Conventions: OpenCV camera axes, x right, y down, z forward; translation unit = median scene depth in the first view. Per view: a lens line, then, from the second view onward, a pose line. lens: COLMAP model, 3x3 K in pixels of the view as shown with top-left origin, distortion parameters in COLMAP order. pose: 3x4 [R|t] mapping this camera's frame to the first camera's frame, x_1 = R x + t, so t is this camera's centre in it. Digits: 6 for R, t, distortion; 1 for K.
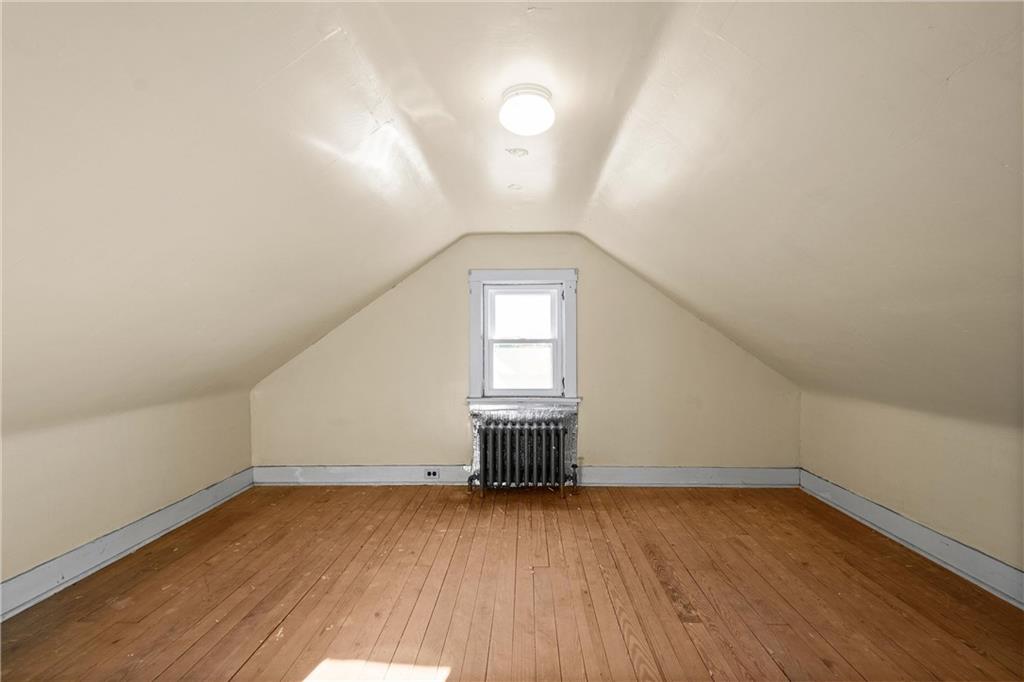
lens RADIAL K [[447.6, 0, 515.7], [0, 447.6, 343.1], [0, 0, 1]] dist [0.007141, -0.002843]
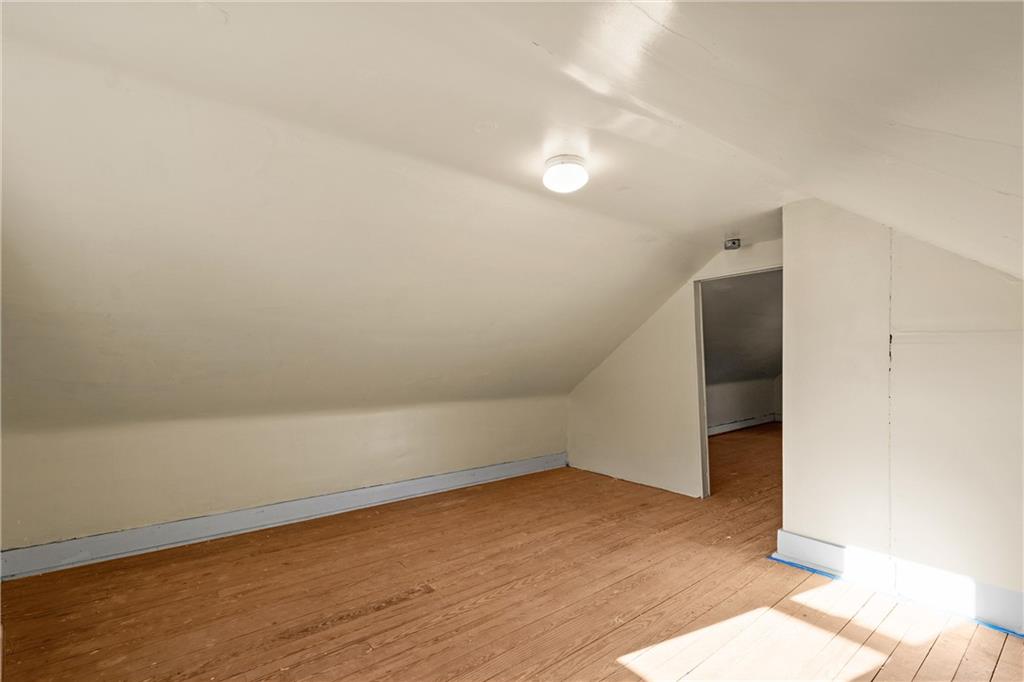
lens RADIAL K [[447.6, 0, 514.6], [0, 447.6, 341.6], [0, 0, 1]] dist [0.007141, -0.002843]
pose [[-0.638296, 0.032738, 0.769095, -0.518929], [0.003387, 0.999205, -0.039722, -0.004644], [-0.769784, -0.022750, -0.637899, 1.162996]]
